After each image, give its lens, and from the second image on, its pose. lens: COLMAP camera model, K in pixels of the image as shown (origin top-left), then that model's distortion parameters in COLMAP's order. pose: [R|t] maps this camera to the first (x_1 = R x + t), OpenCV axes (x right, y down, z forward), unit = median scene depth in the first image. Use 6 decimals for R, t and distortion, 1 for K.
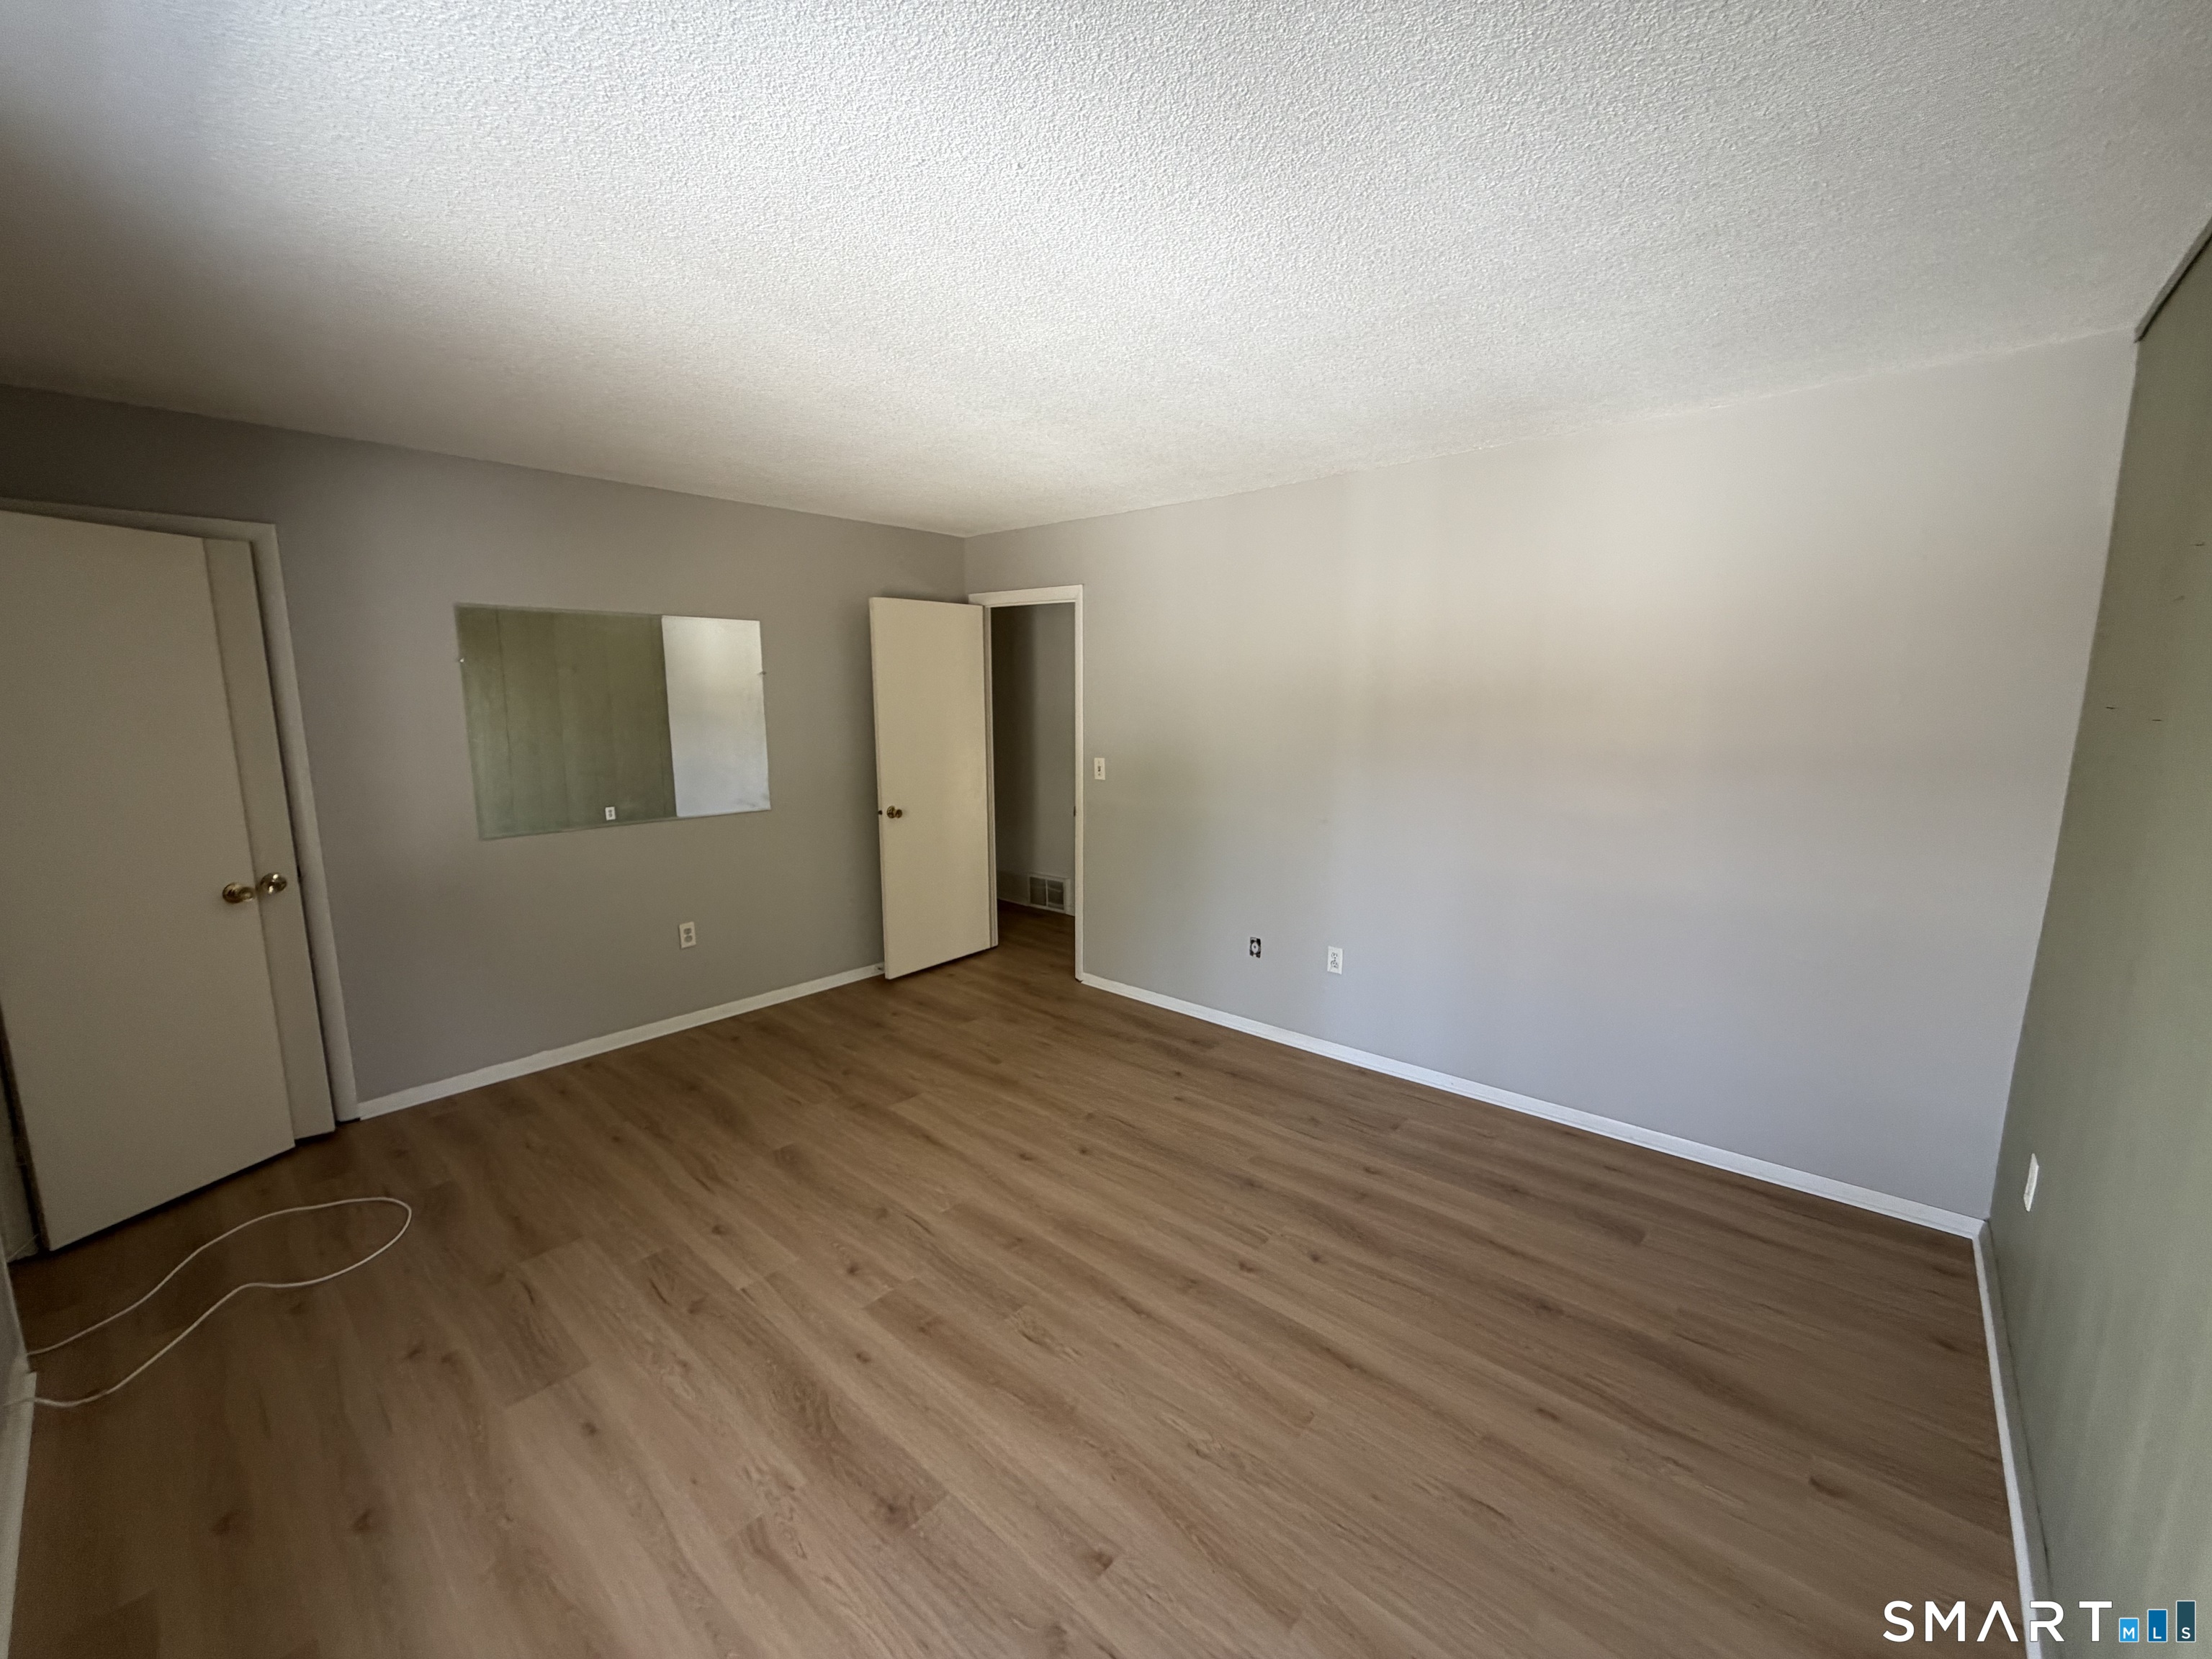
lens RADIAL K [[879.0, 0, 1100.0], [0, 879.0, 832.7], [0, 0, 1]] dist [-0.001122, -0.000373]
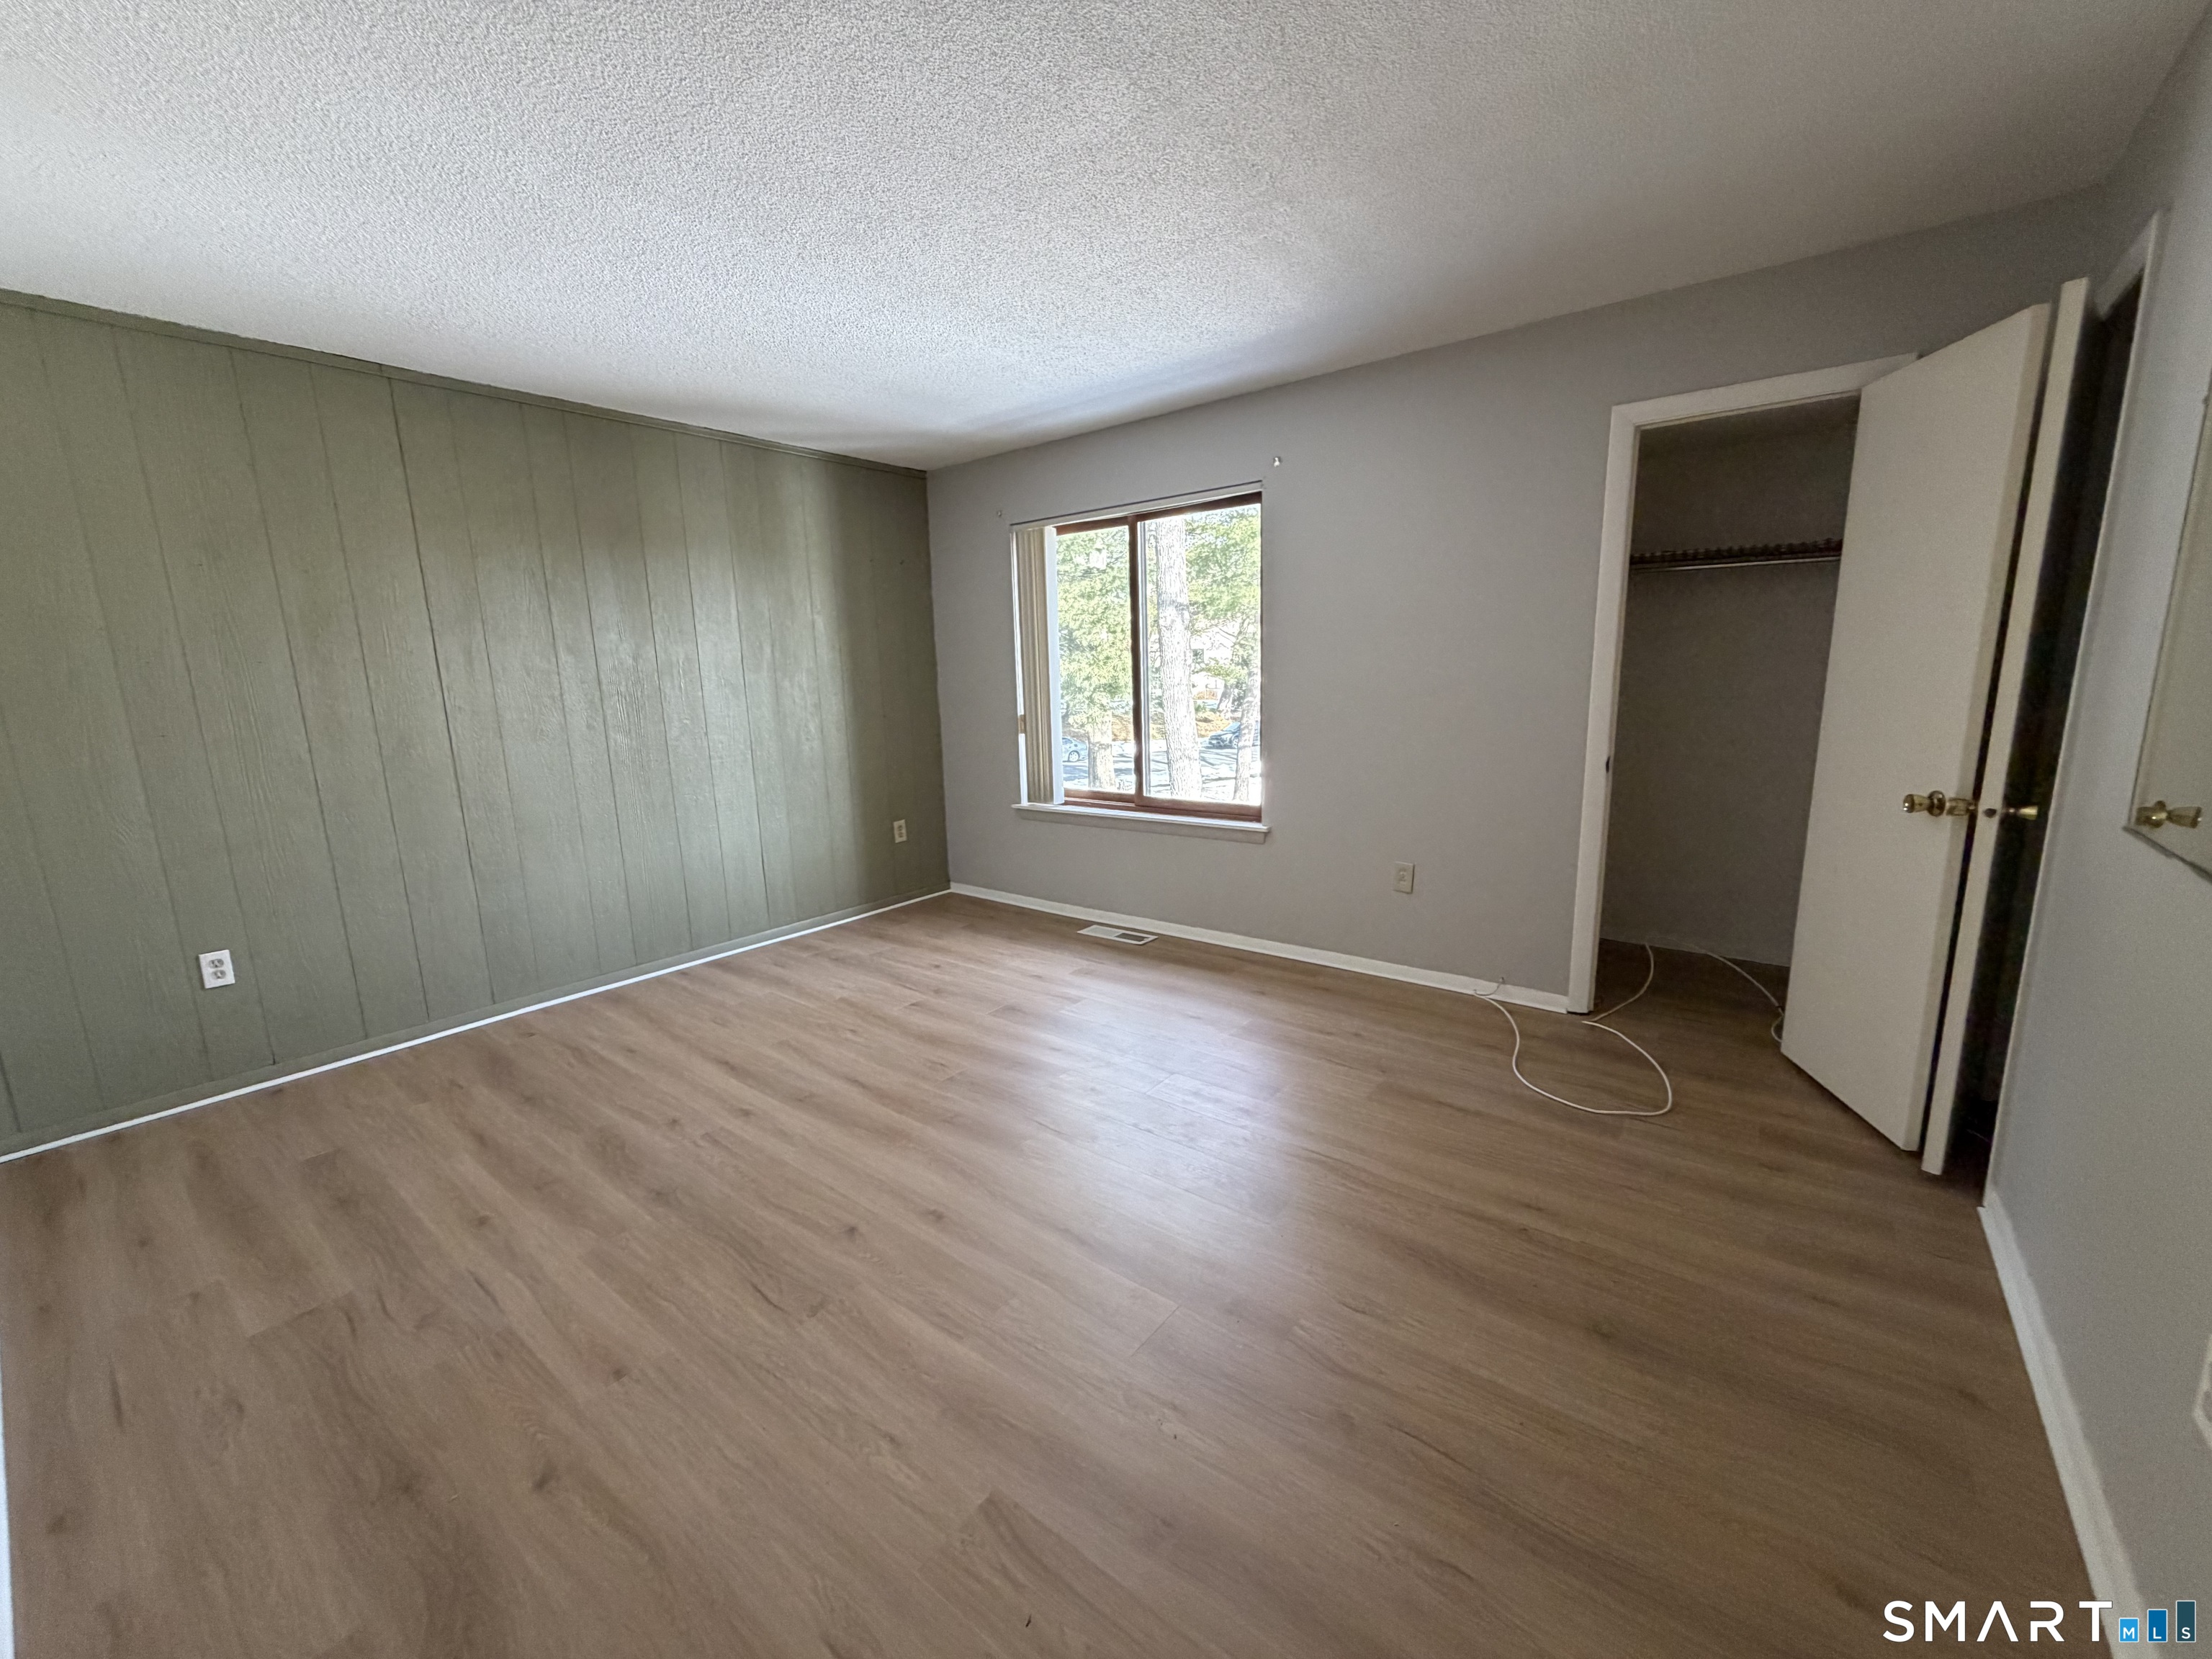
lens RADIAL K [[879.0, 0, 1100.0], [0, 879.0, 832.7], [0, 0, 1]] dist [-0.001122, -0.000373]
pose [[-0.997755, 0.040347, -0.053444, -0.228521], [0.019998, 0.941216, 0.337214, -0.203034], [0.063908, 0.335388, -0.939910, 1.863414]]
